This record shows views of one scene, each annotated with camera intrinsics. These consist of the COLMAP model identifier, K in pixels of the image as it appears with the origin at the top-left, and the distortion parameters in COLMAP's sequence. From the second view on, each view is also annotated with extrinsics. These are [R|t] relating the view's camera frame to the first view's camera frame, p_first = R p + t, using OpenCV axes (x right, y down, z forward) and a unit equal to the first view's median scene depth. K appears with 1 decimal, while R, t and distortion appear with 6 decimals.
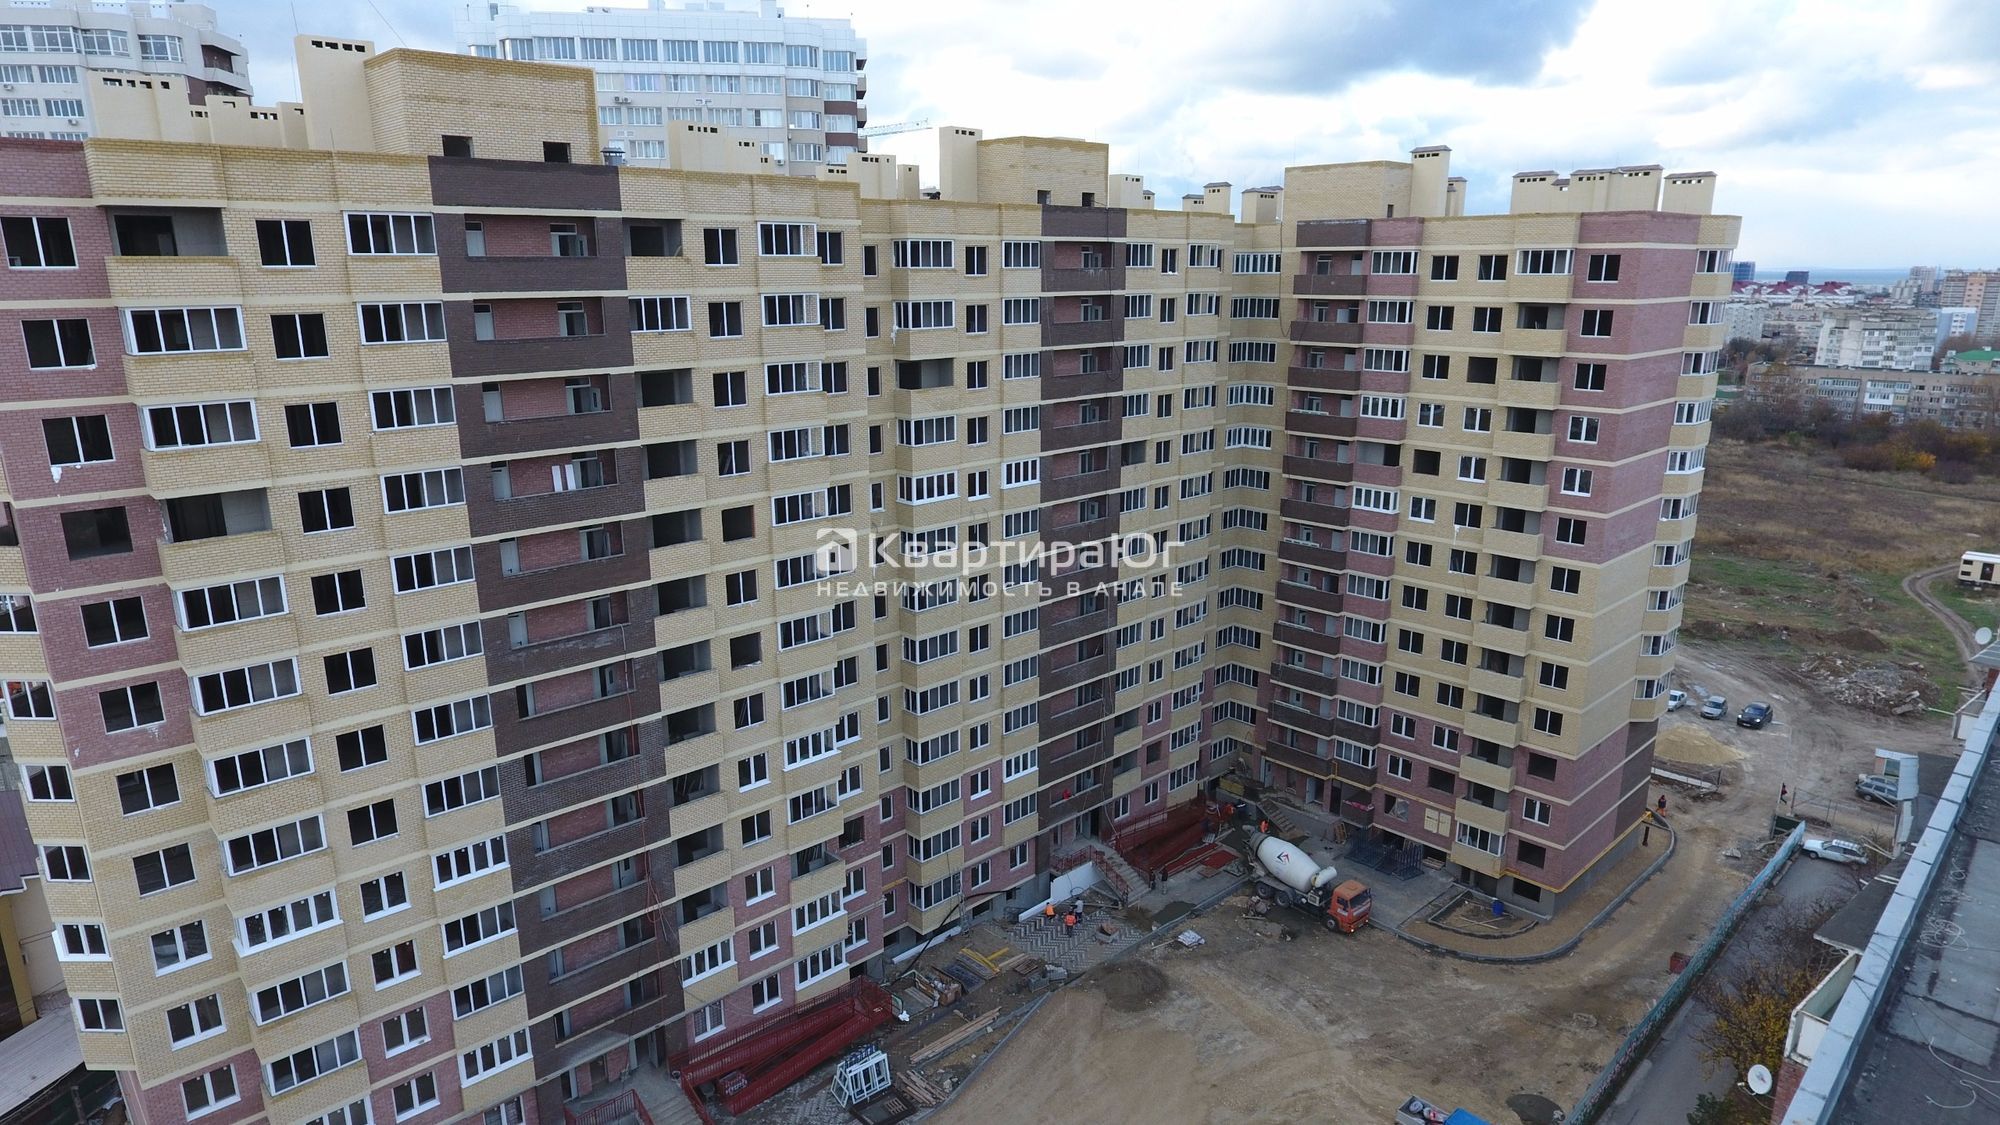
lens RADIAL K [[1165.7, 0, 995.9], [0, 1165.7, 573.3], [0, 0, 1]] dist [-0.003778, -0.001941]
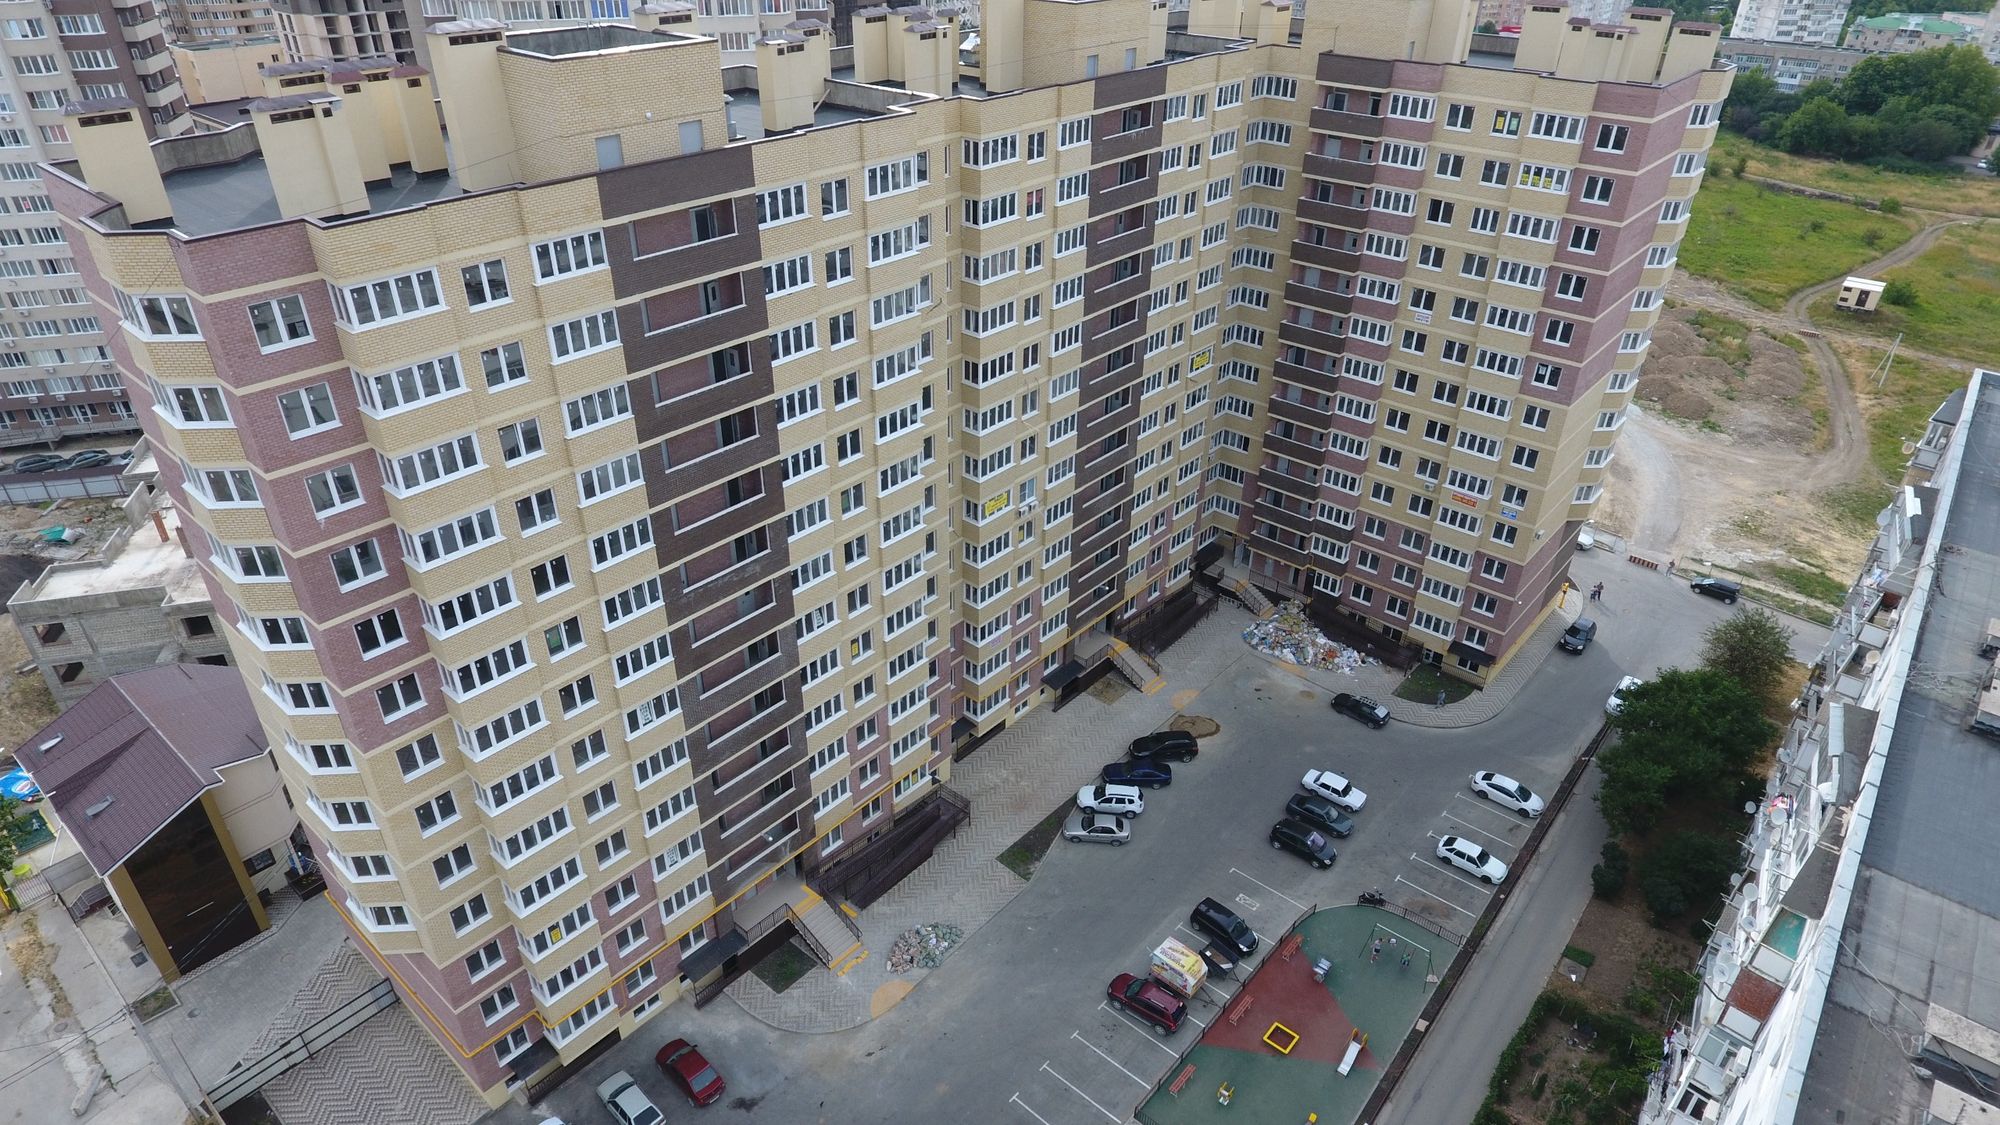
lens RADIAL K [[1165.7, 0, 997.6], [0, 1165.7, 572.2], [0, 0, 1]] dist [-0.003778, -0.001941]
pose [[0.994966, -0.040617, 0.091615, -0.144876], [0.012342, 0.956888, 0.290196, -0.188419], [-0.099452, -0.287605, 0.952572, -0.070945]]
